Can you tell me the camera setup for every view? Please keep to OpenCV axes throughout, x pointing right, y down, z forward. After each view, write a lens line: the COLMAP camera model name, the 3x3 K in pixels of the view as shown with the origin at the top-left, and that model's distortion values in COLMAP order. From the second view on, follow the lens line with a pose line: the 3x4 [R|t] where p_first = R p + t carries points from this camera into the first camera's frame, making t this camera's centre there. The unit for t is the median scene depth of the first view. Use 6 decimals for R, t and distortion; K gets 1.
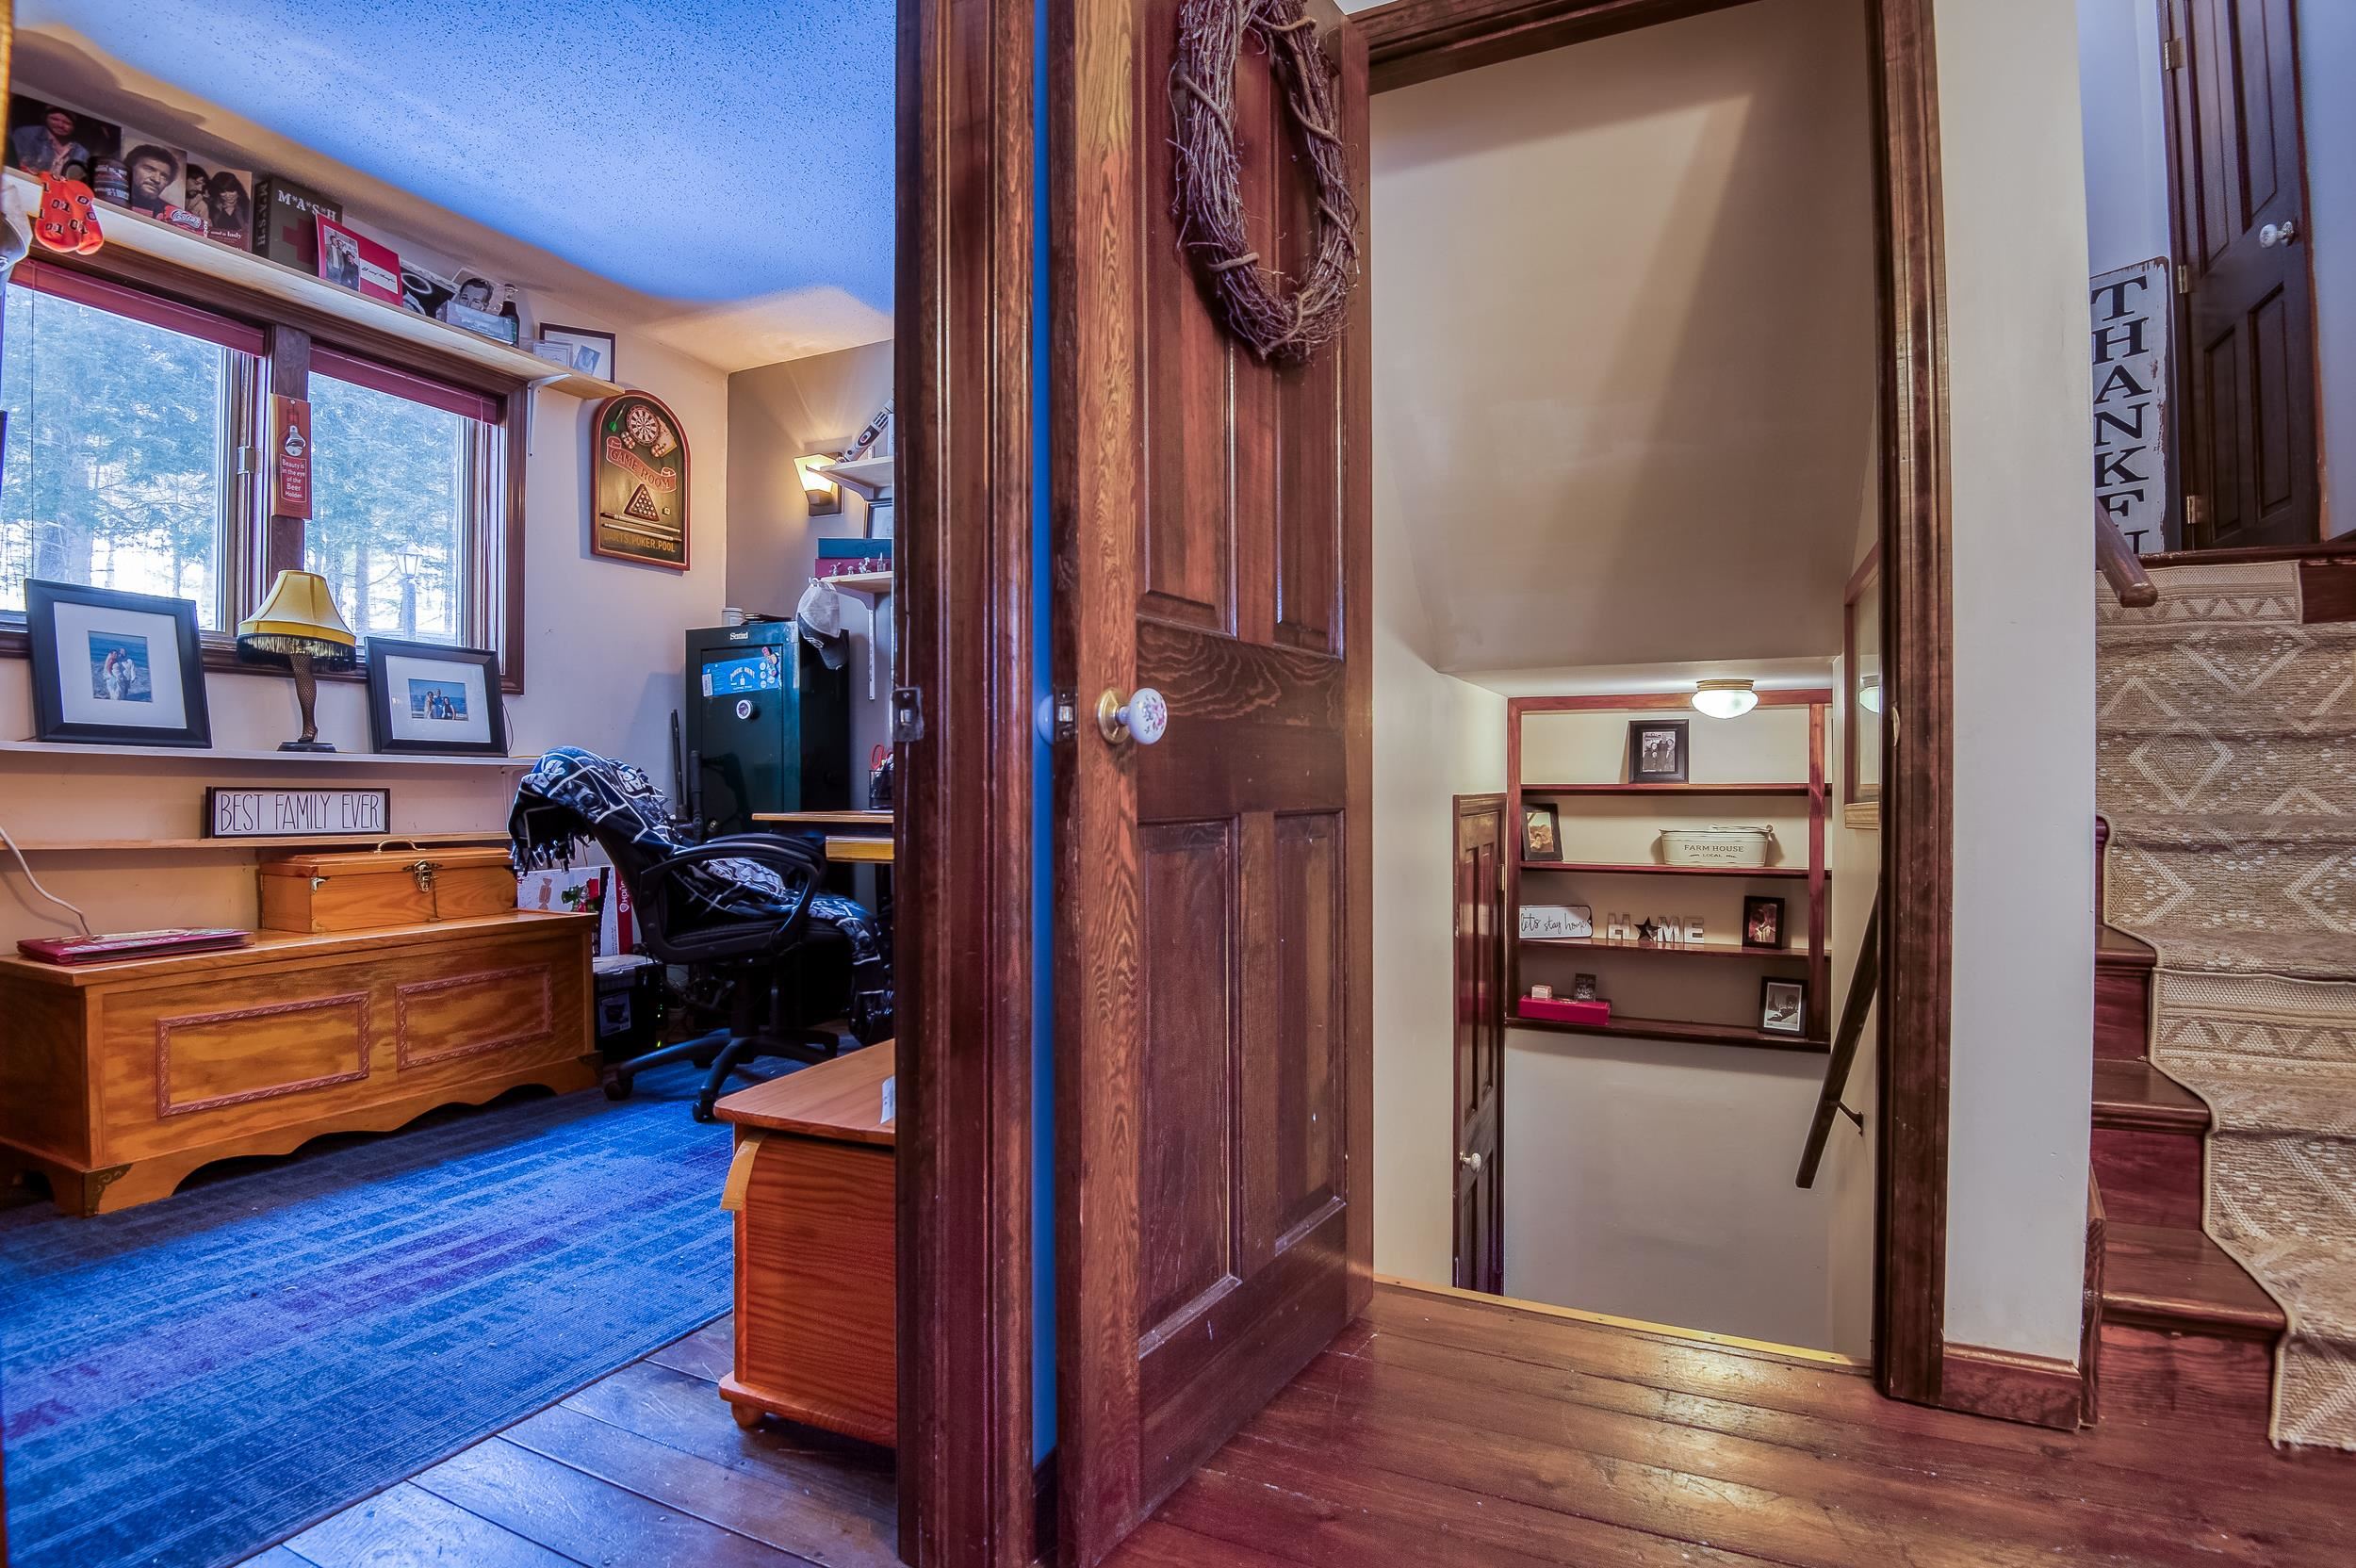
lens RADIAL K [[1147.5, 0, 1184.0], [0, 1147.5, 778.5], [0, 0, 1]] dist [-0.013768, -0.021201]
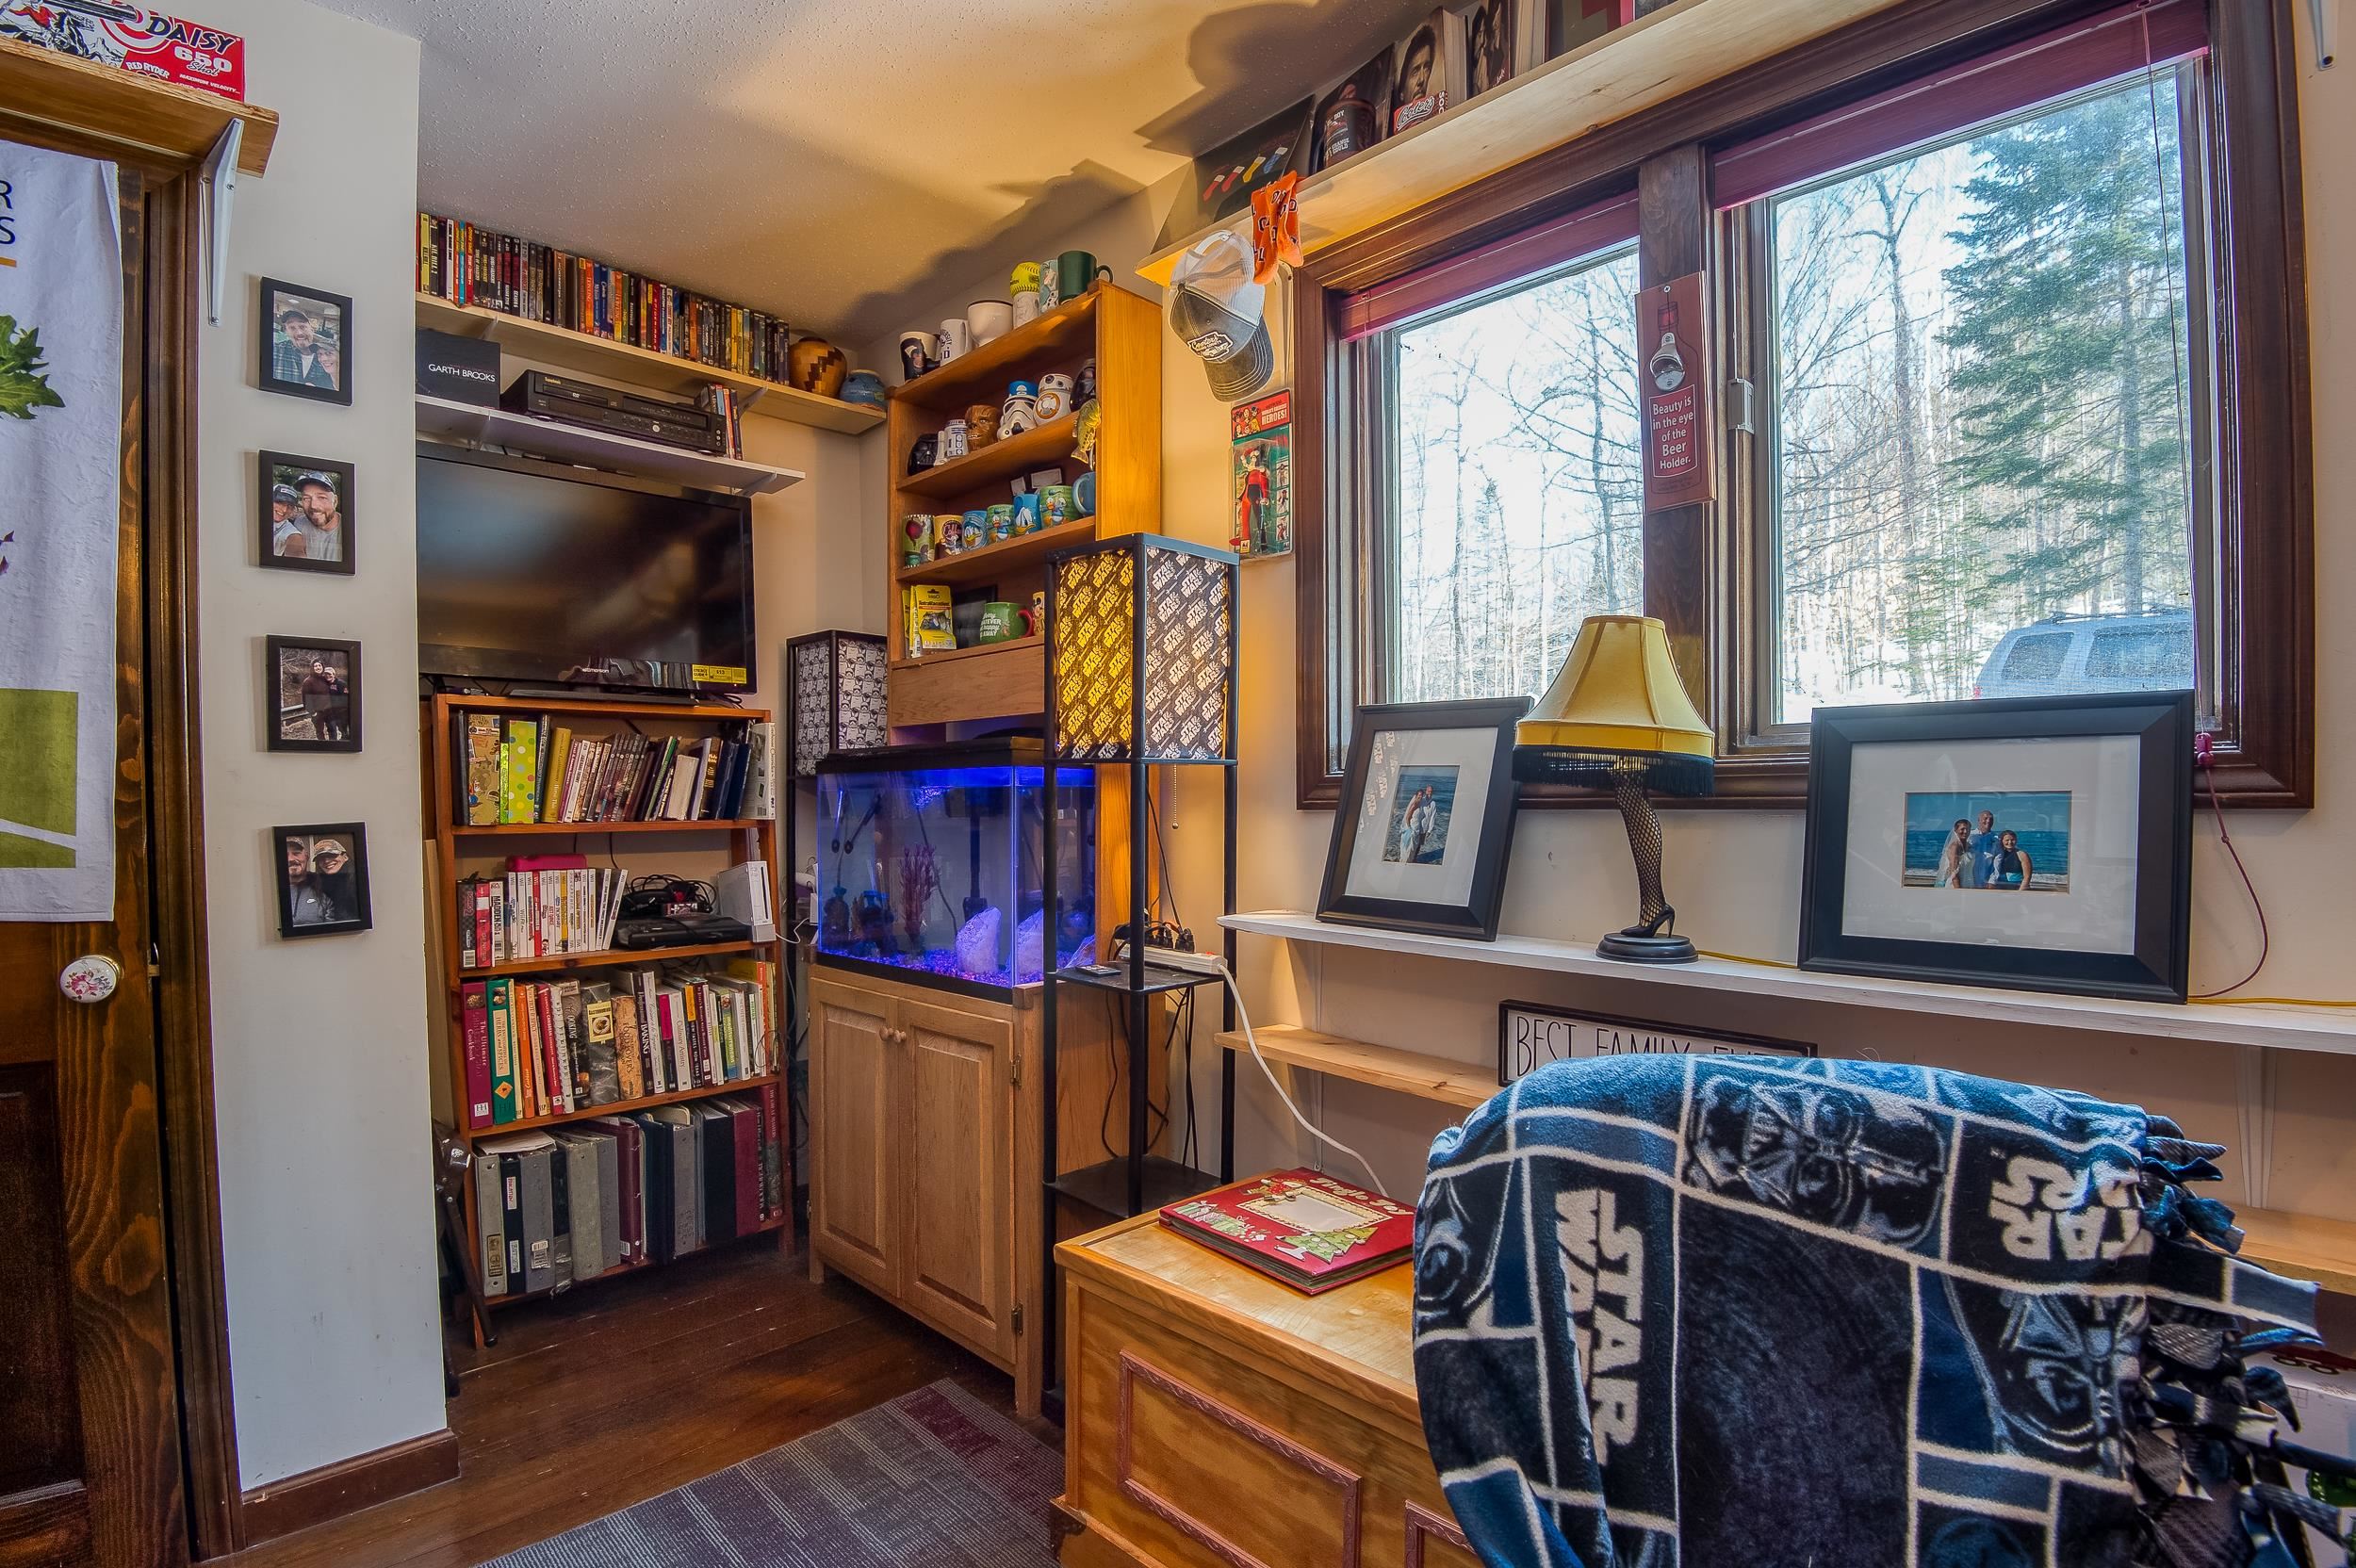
lens RADIAL K [[1130.2, 0, 1181.6], [0, 1130.2, 828.4], [0, 0, 1]] dist [0.001378, 0.000096]
pose [[-0.334865, 0.027480, -0.941865, -0.209420], [0.018165, 0.999577, 0.022705, -0.097749], [0.942091, -0.009506, -0.335223, 0.970578]]
